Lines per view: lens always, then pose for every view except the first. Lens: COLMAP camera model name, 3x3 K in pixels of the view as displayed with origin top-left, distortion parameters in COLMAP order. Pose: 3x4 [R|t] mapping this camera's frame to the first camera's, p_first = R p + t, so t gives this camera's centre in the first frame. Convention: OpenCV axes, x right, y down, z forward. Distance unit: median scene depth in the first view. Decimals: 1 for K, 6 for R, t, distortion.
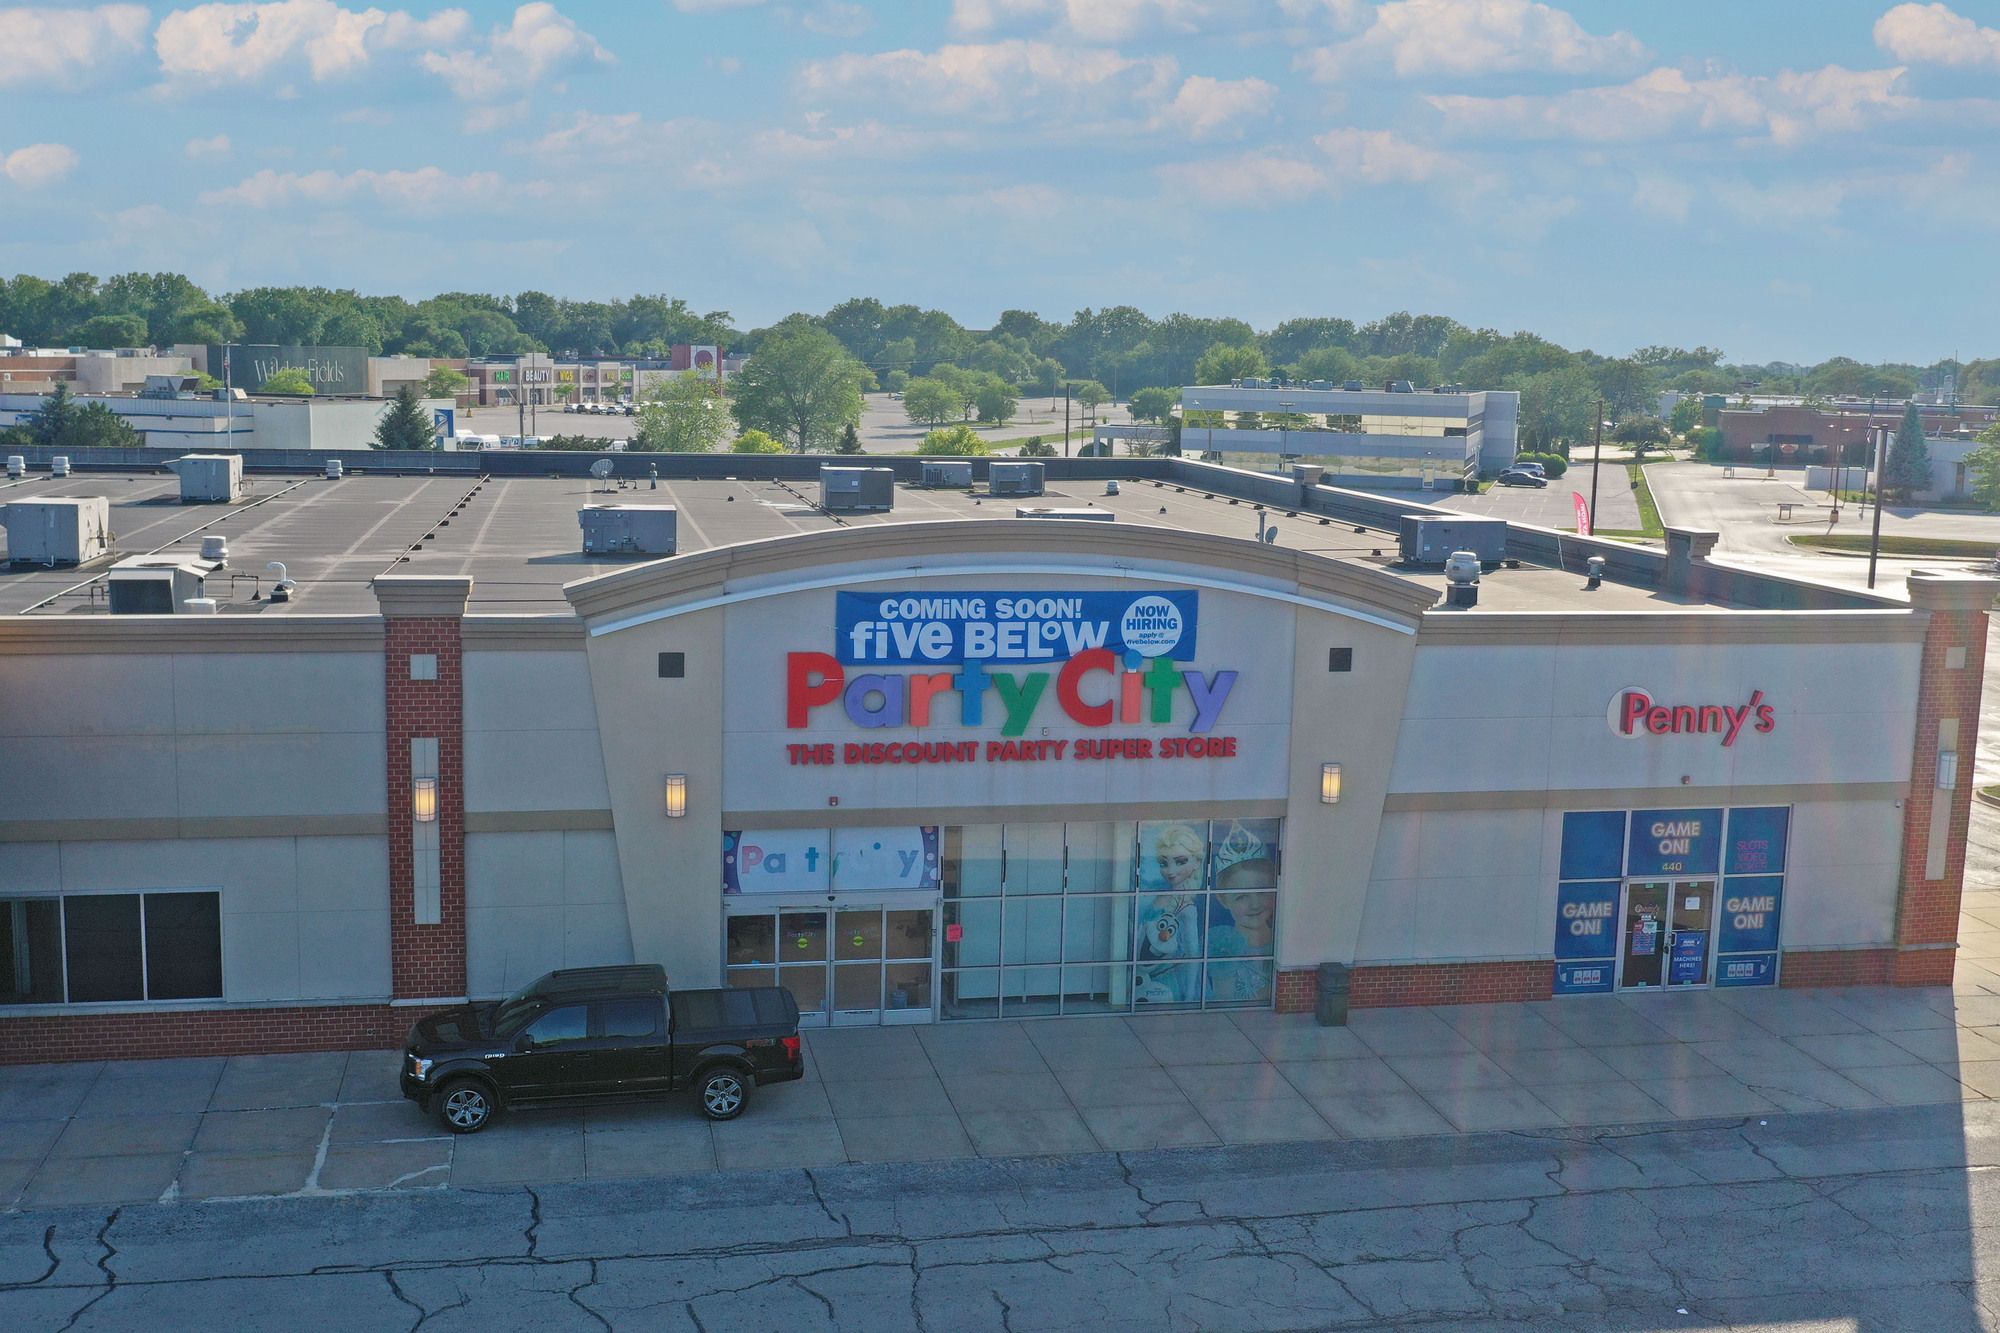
lens RADIAL K [[2008.5, 0, 959.5], [0, 2008.5, 642.4], [0, 0, 1]] dist [-0.013421, -0.005603]
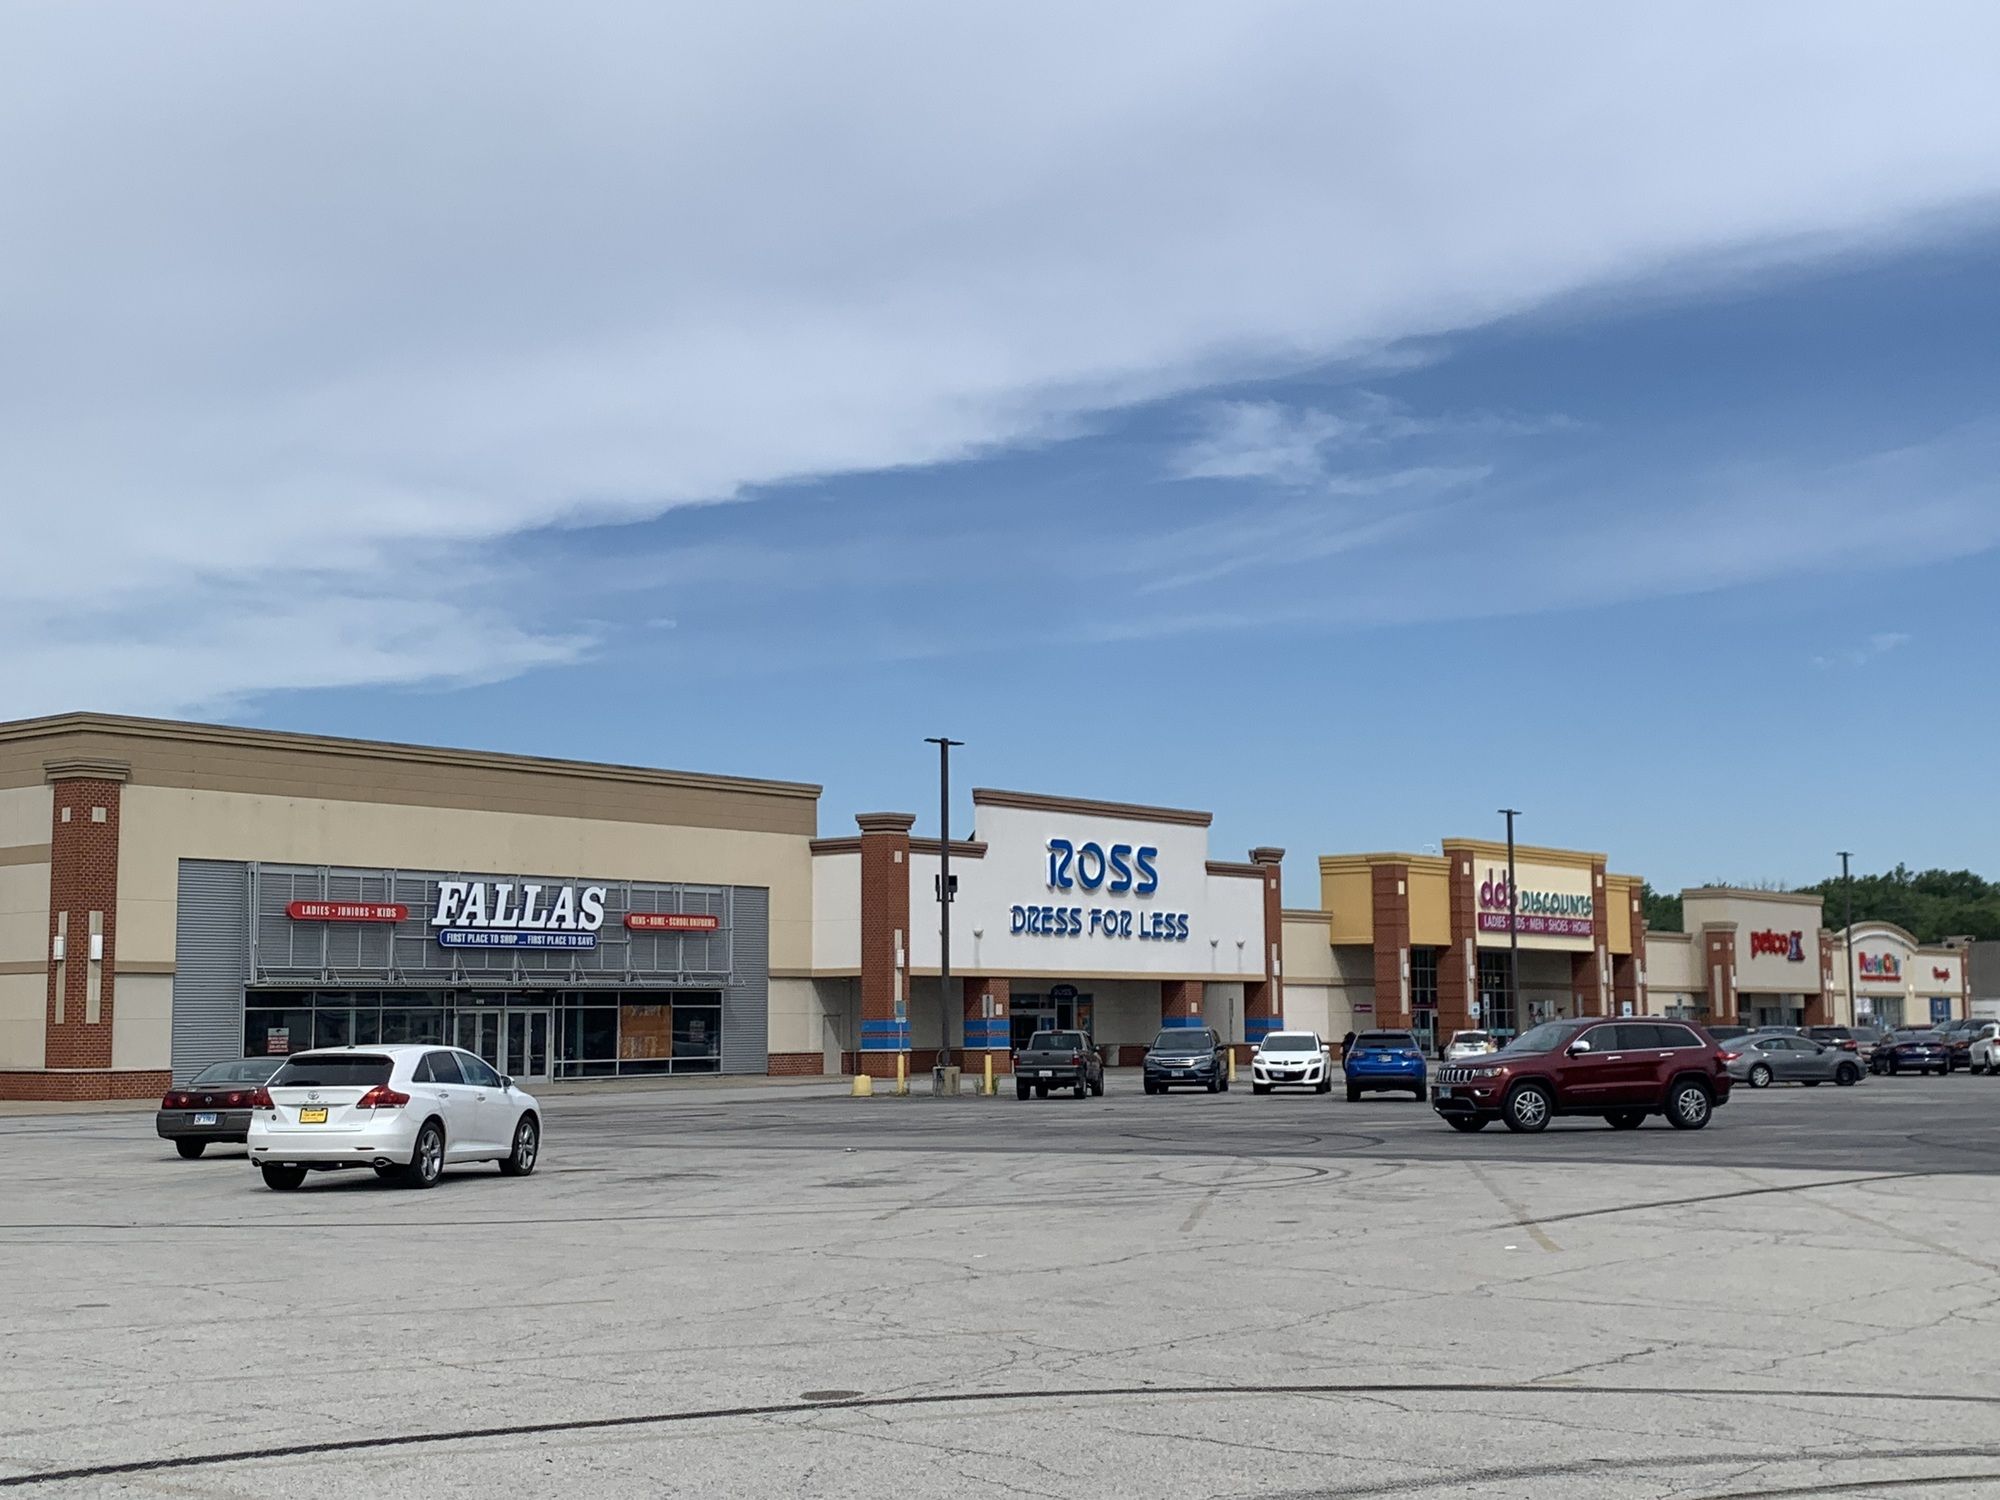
lens RADIAL K [[2643.2, 0, 1037.6], [0, 2643.2, 751.4], [0, 0, 1]] dist [0.193951, -0.624882]
pose [[0.740761, 0.040309, 0.670558, -4.732759], [0.123430, 0.973037, -0.194845, 0.437179], [-0.660332, 0.227101, 0.715812, -1.814001]]
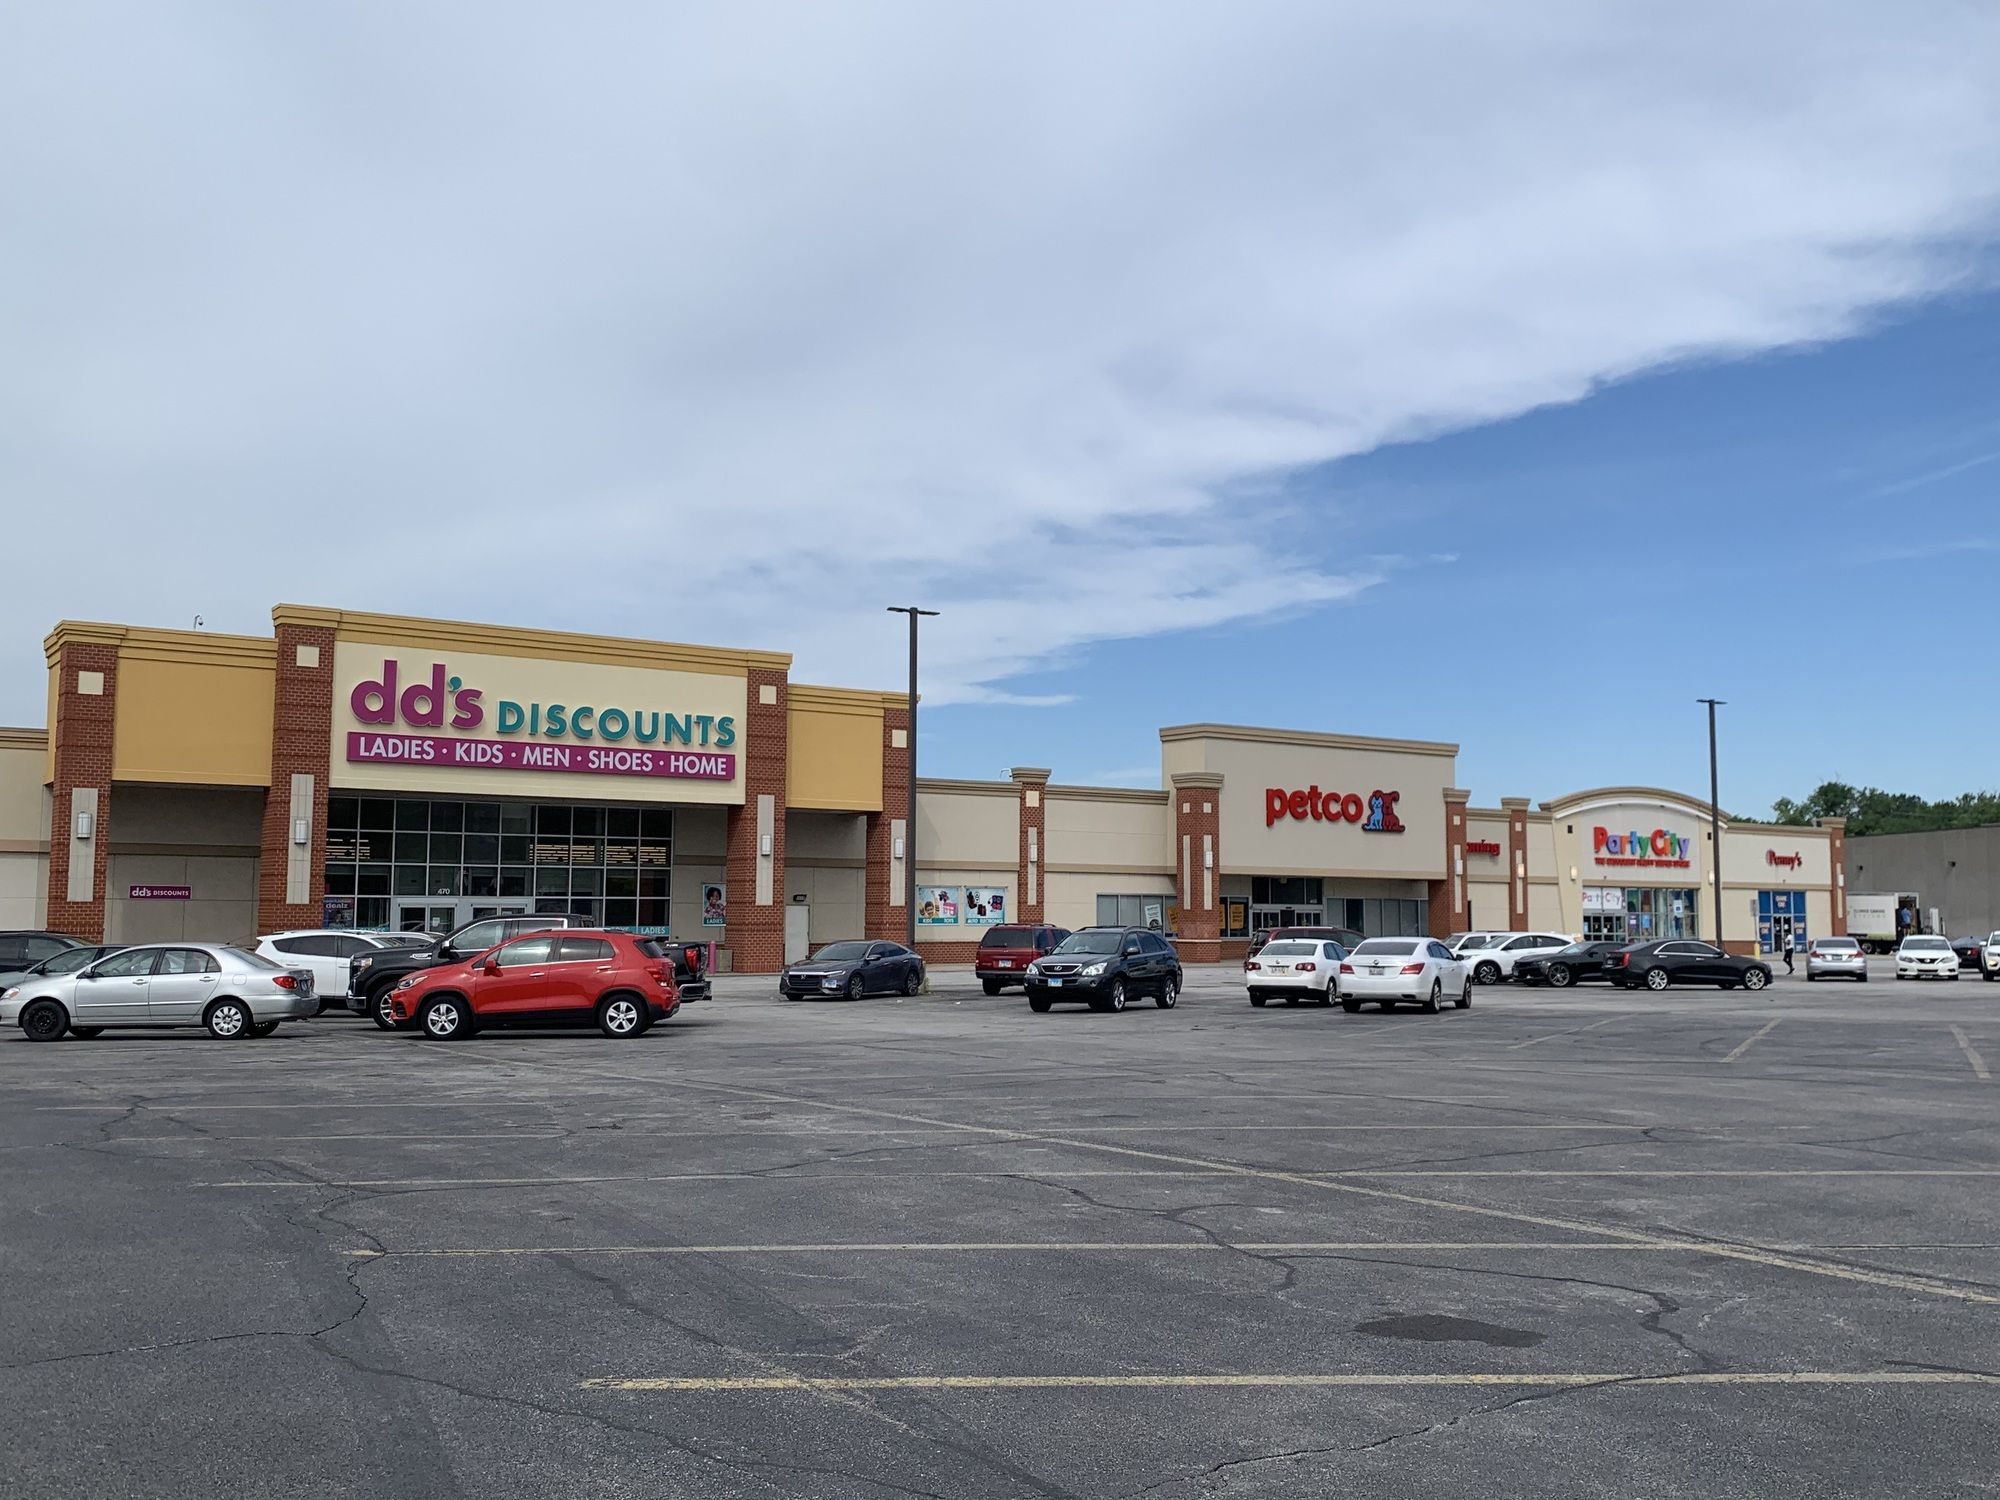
lens RADIAL K [[1878.4, 0, 1000.0], [0, 1878.4, 750.0], [0, 0, 1]] dist [0.096842, -0.251424]
pose [[0.911956, 0.018326, 0.409878, -1.945017], [0.074790, 0.974839, -0.209989, 0.397262], [-0.403414, 0.222155, 0.887640, -1.137023]]
